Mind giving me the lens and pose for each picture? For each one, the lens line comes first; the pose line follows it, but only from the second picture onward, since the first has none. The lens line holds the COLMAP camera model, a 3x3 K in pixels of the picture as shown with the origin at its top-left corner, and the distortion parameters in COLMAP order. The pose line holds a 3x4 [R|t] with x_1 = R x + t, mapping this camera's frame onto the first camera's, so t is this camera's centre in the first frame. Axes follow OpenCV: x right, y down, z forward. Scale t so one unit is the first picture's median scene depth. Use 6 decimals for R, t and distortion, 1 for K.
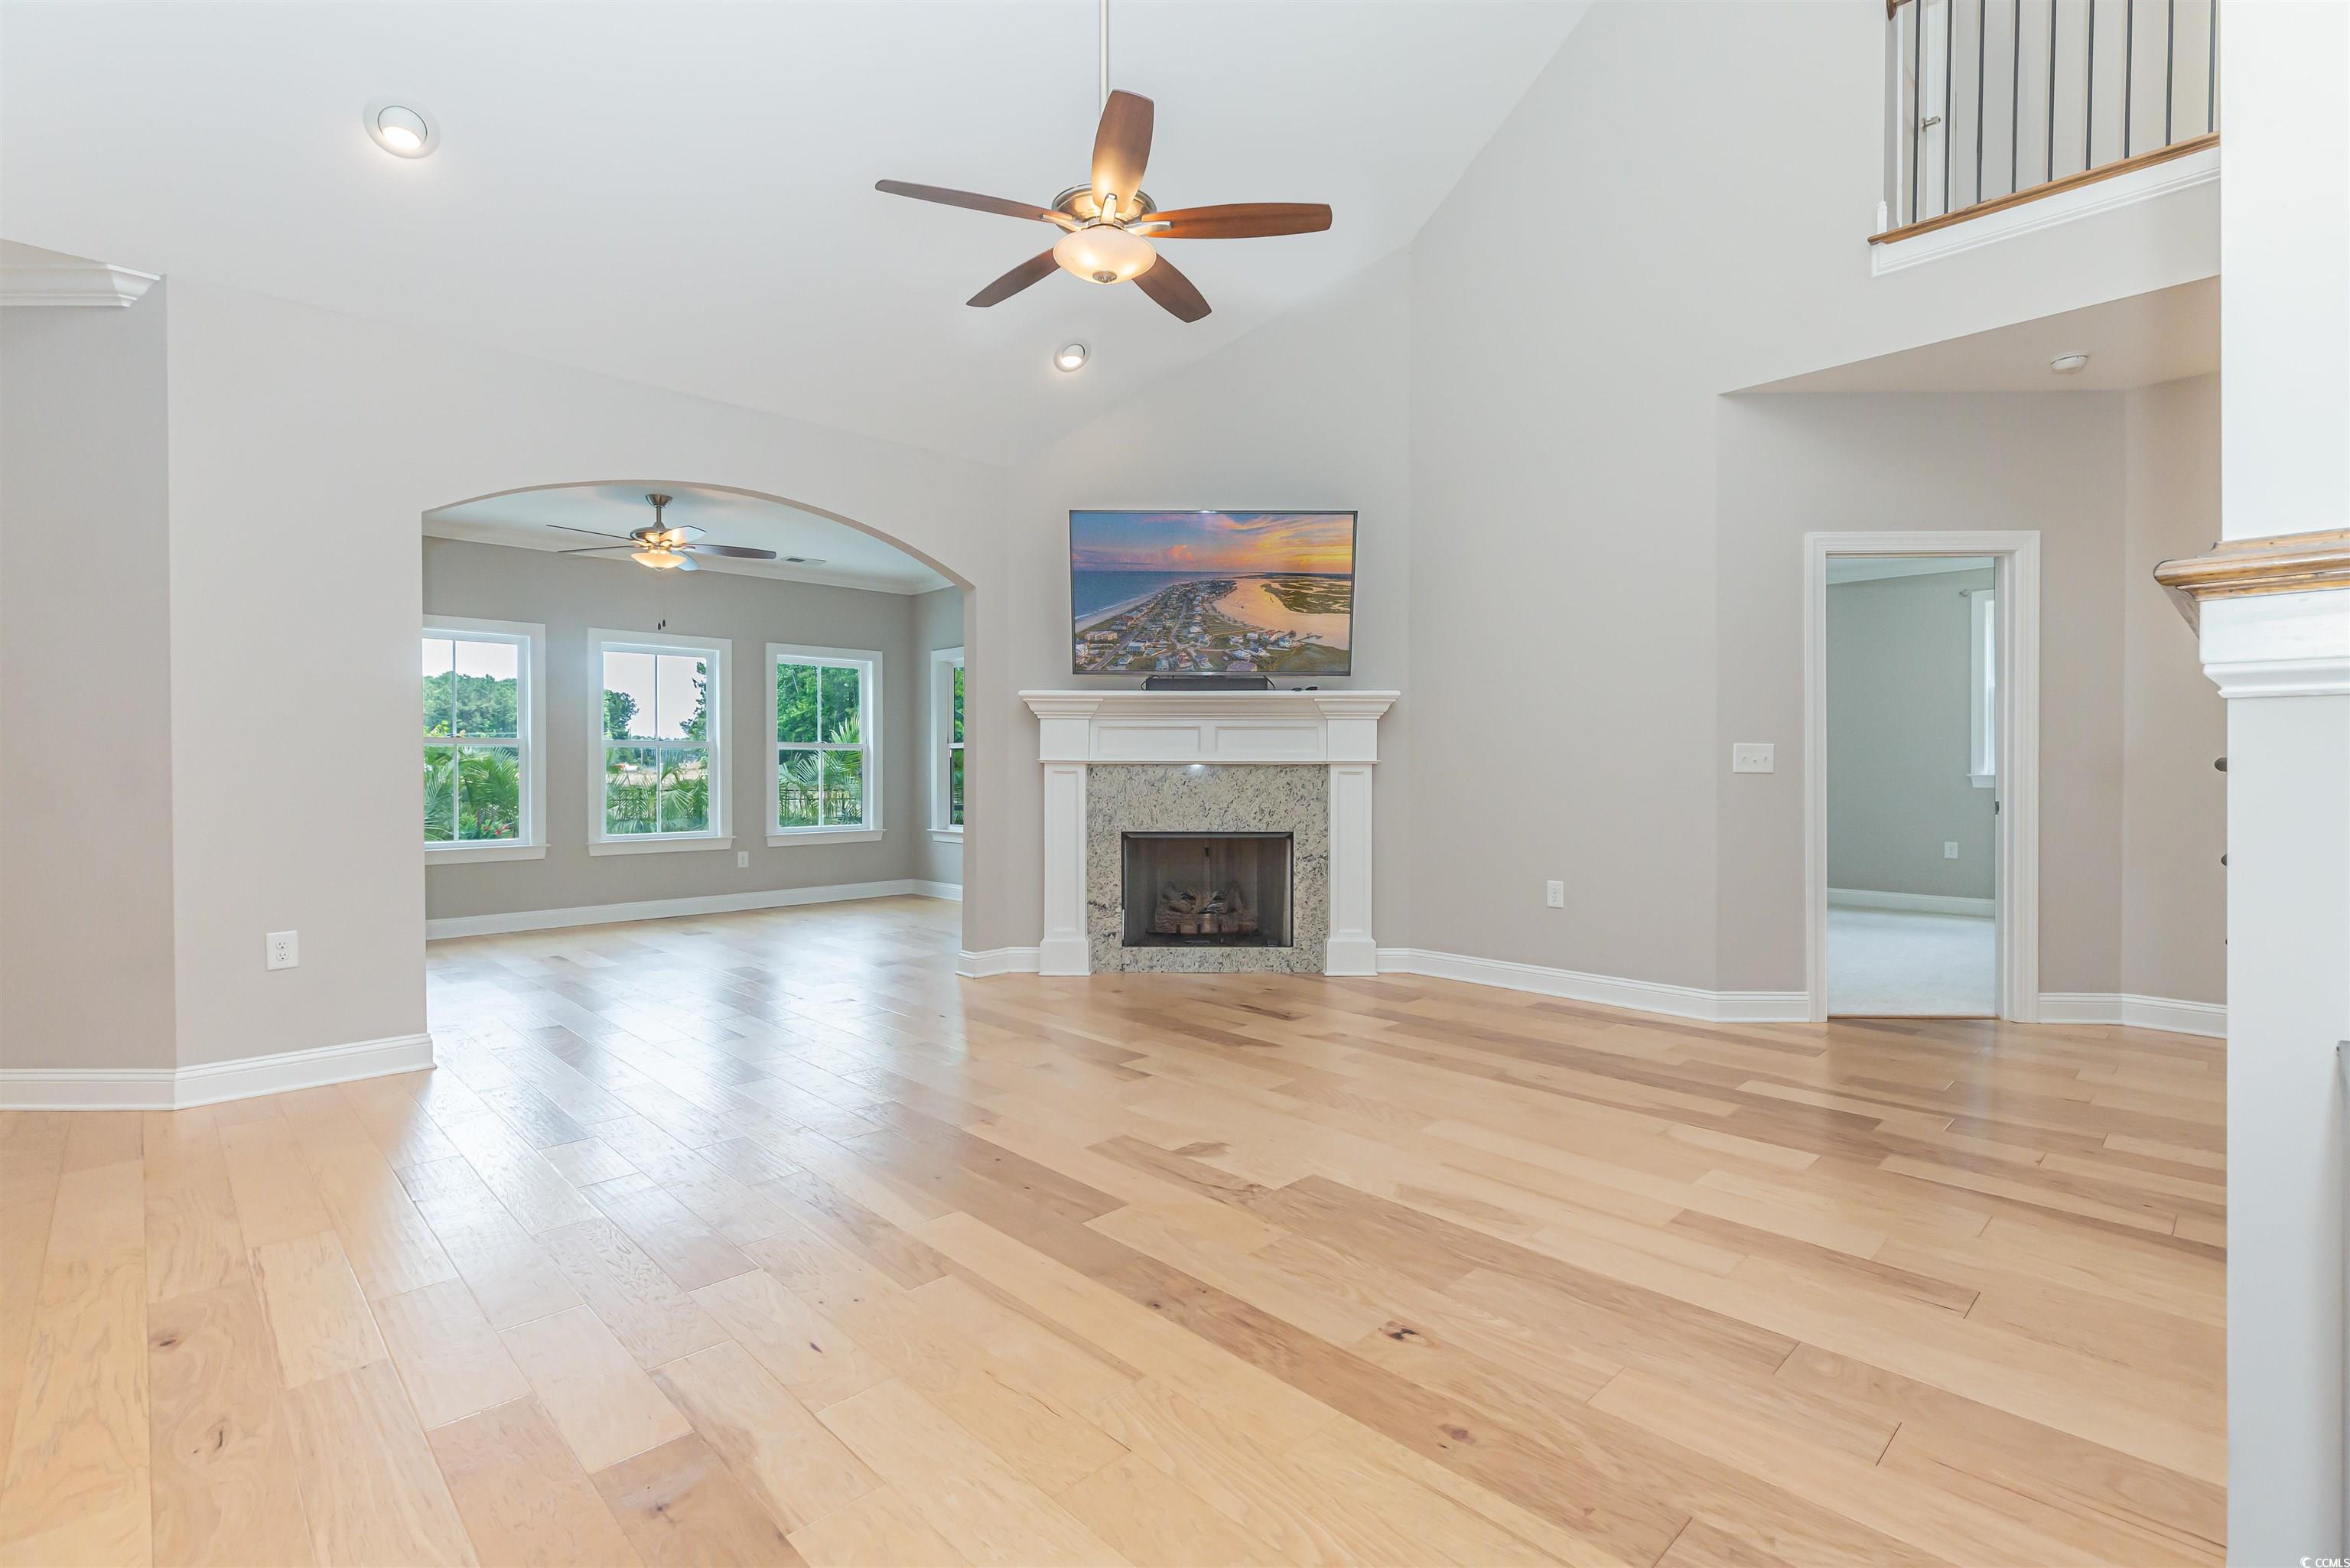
lens RADIAL K [[1066.8, 0, 1169.9], [0, 1066.8, 775.5], [0, 0, 1]] dist [0.002262, 0.002918]
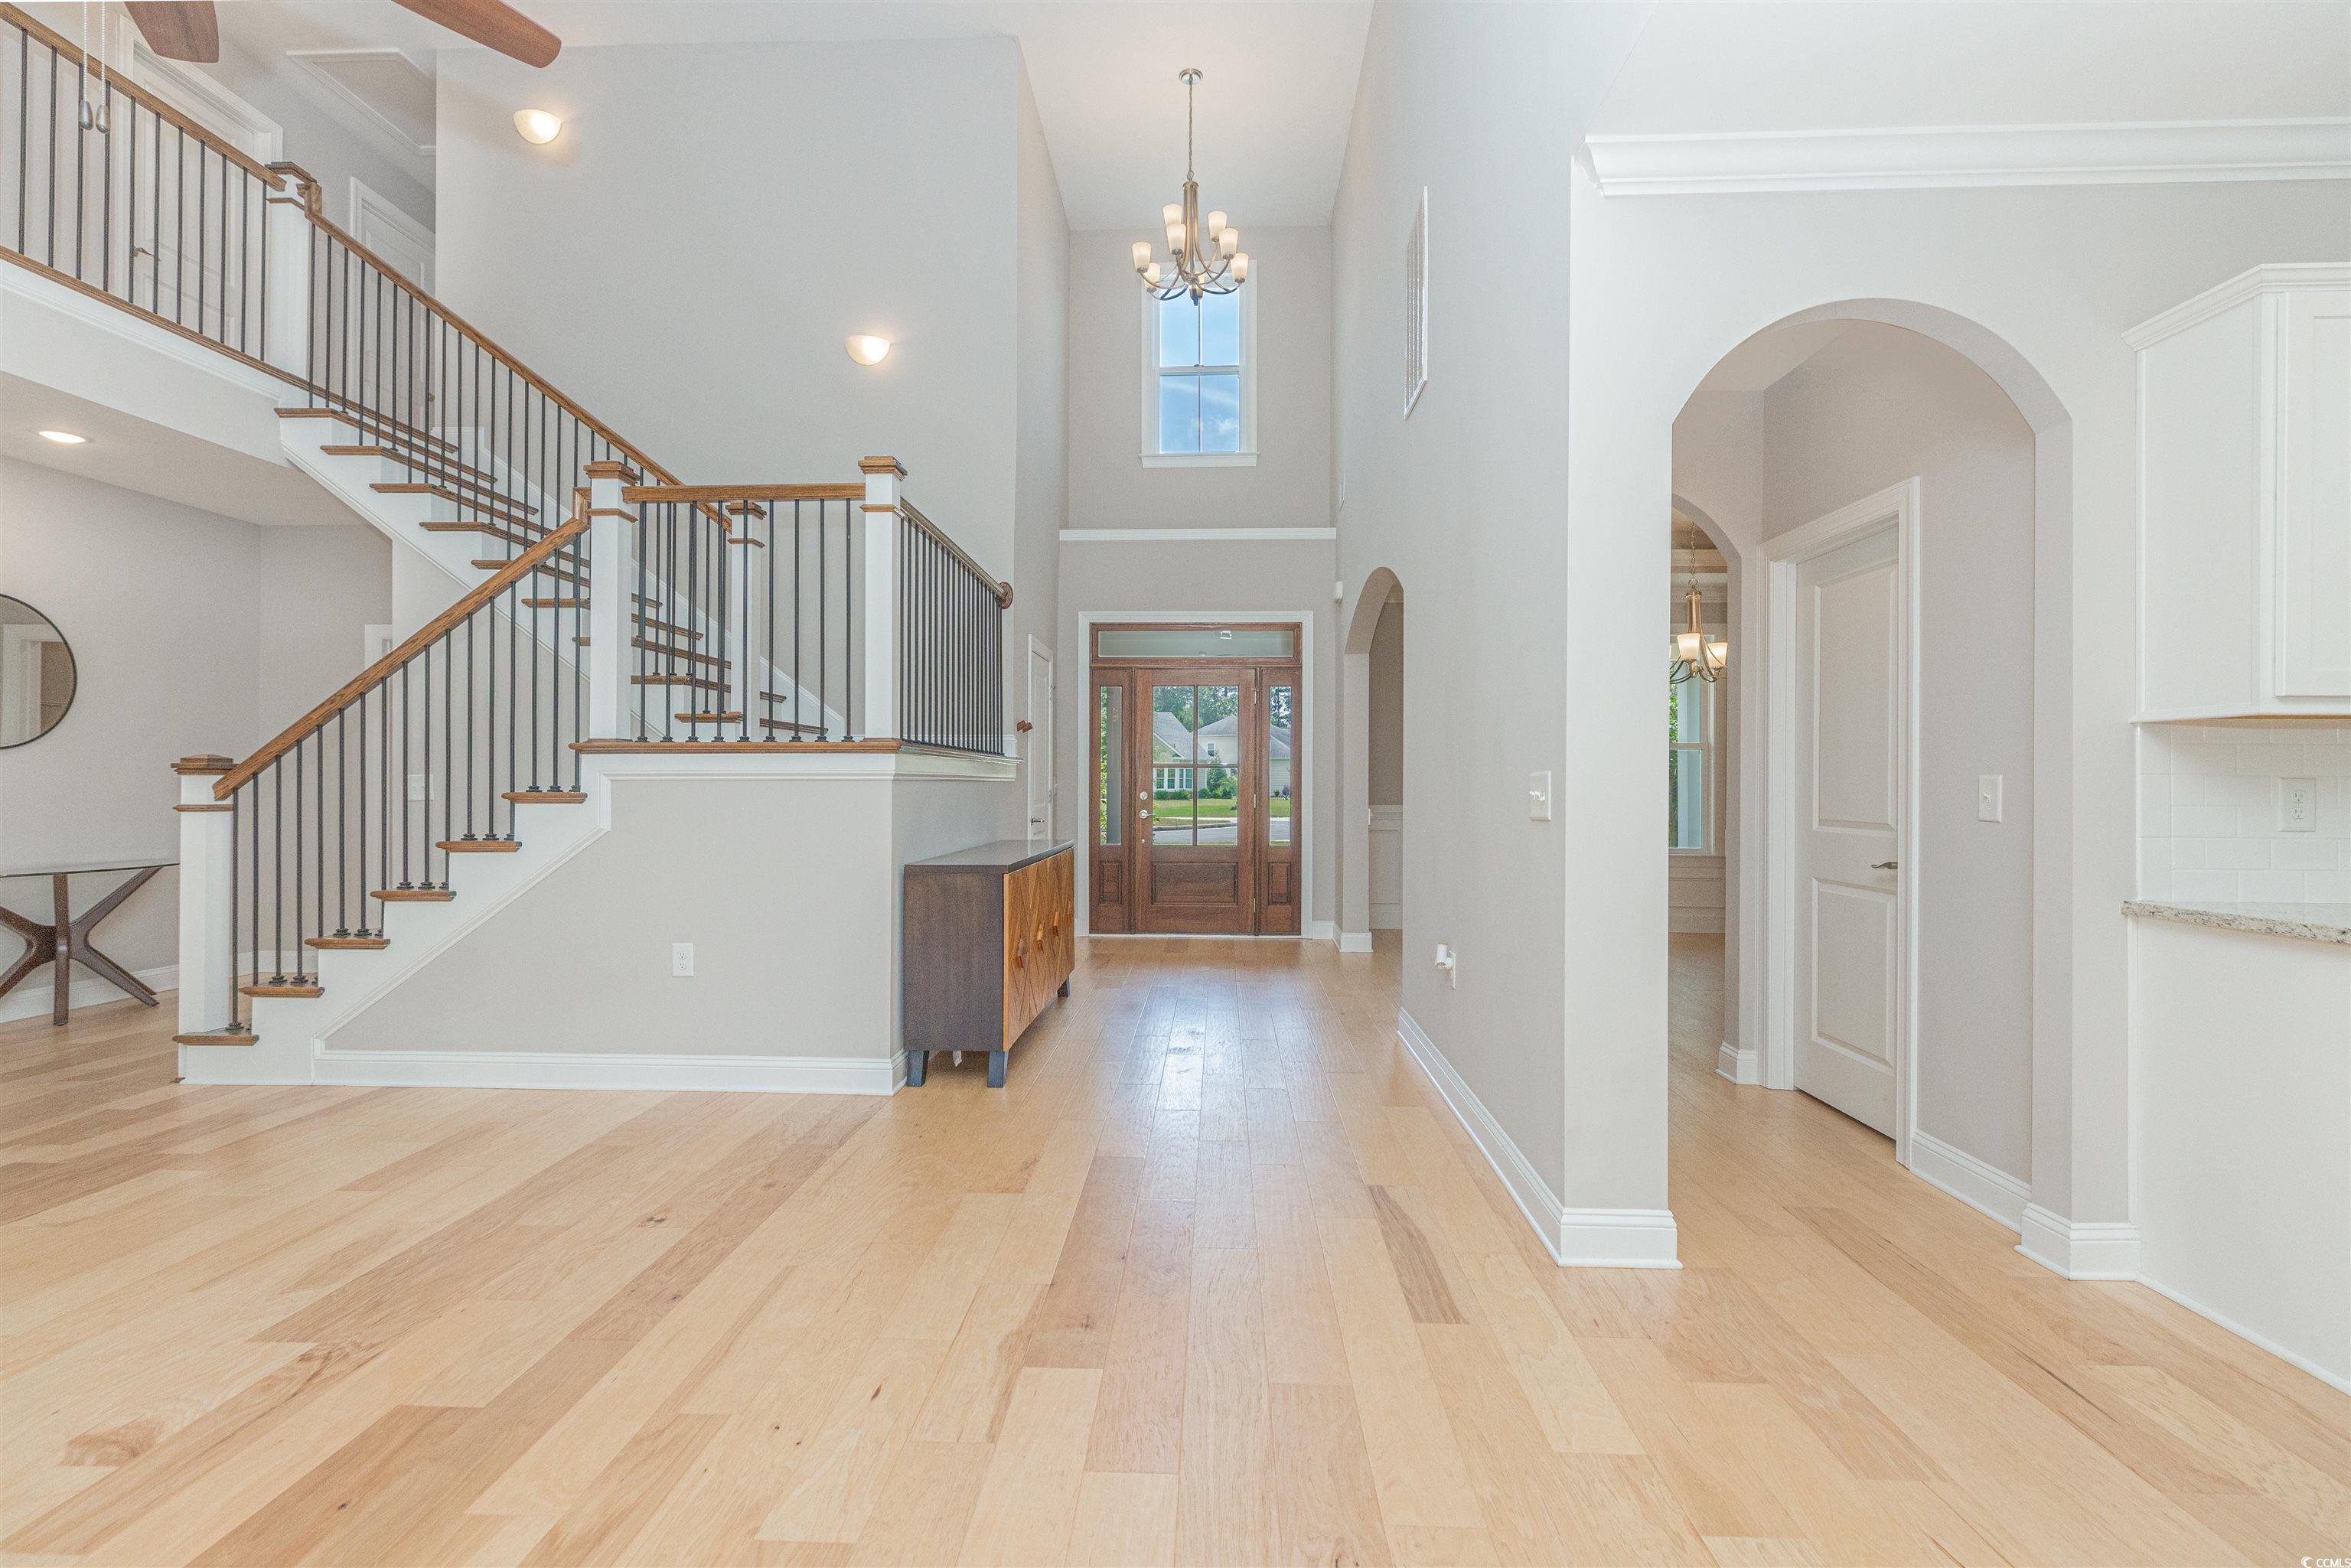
lens RADIAL K [[1067.3, 0, 1180.5], [0, 1067.3, 775.9], [0, 0, 1]] dist [0.002262, 0.002918]
pose [[-0.689921, 0.002732, 0.723880, -0.477523], [0.003691, 0.999993, -0.000257, -0.014999], [-0.723876, 0.002494, -0.689926, 0.565415]]
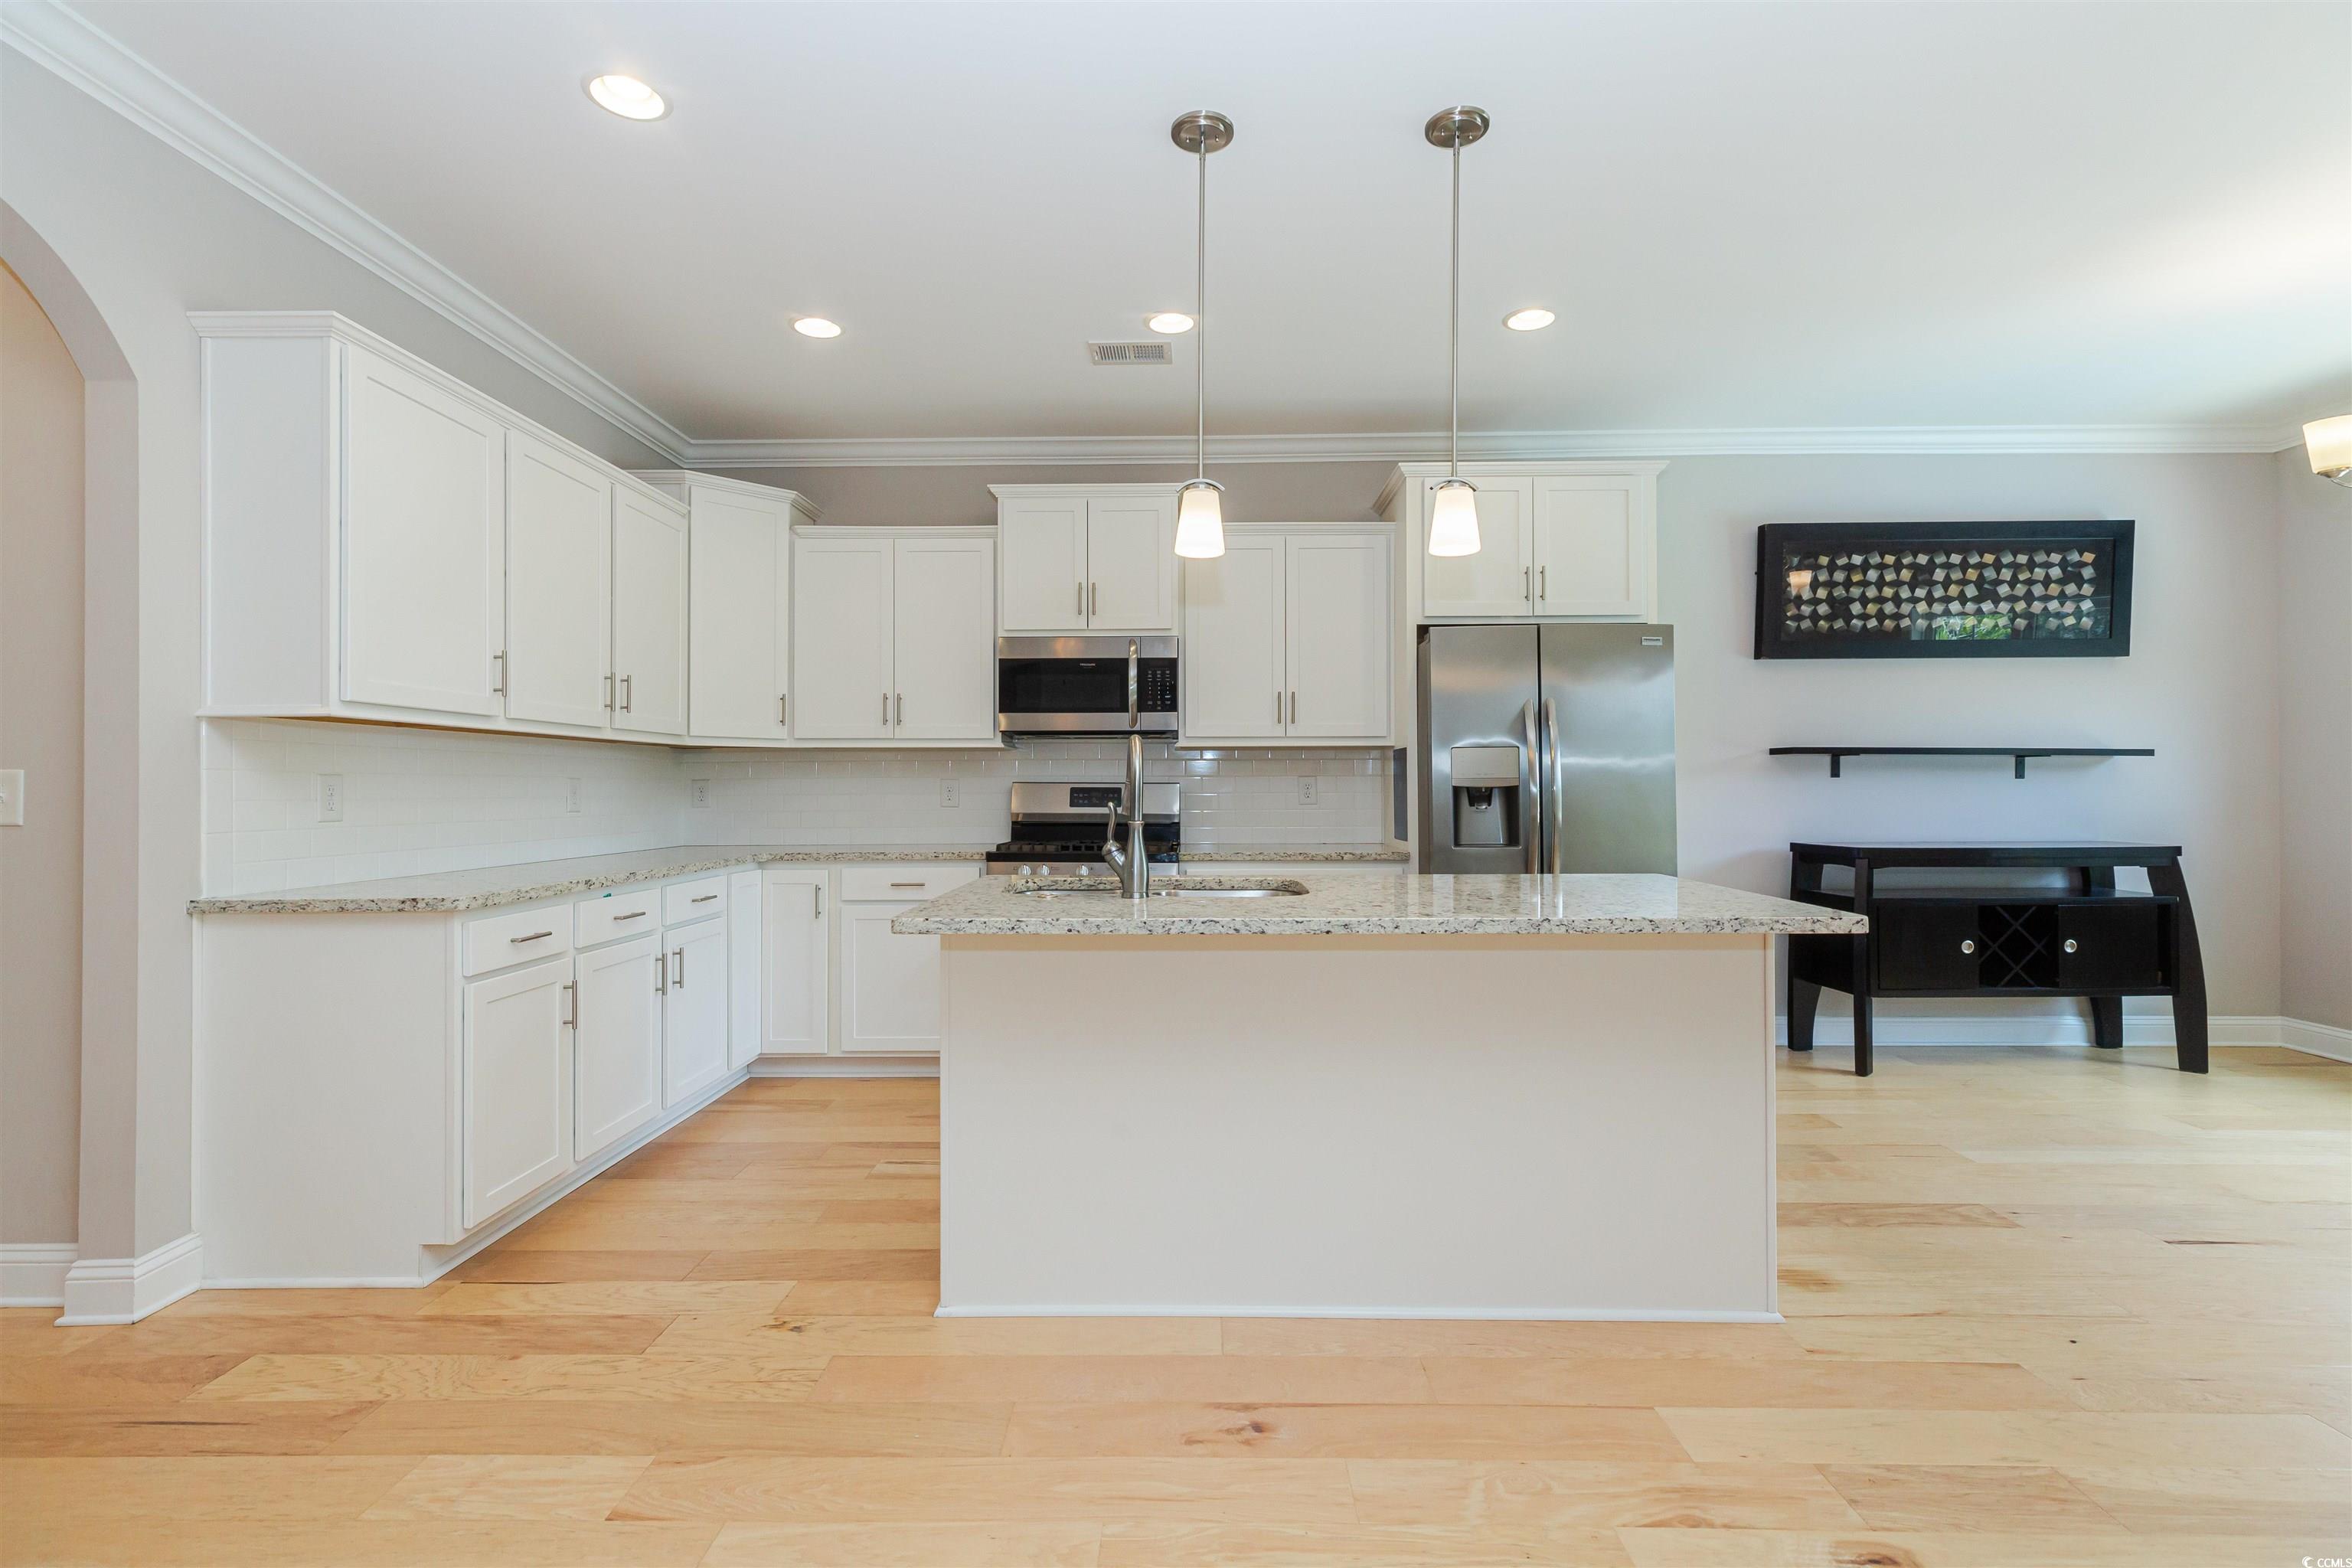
lens RADIAL K [[1067.8, 0, 1180.8], [0, 1067.8, 779.2], [0, 0, 1]] dist [0.002262, 0.002918]
pose [[-0.706843, -0.000116, -0.707371, -0.396695], [-0.002262, 0.999995, 0.002097, -0.012003], [0.707367, 0.003082, -0.706840, 0.558550]]
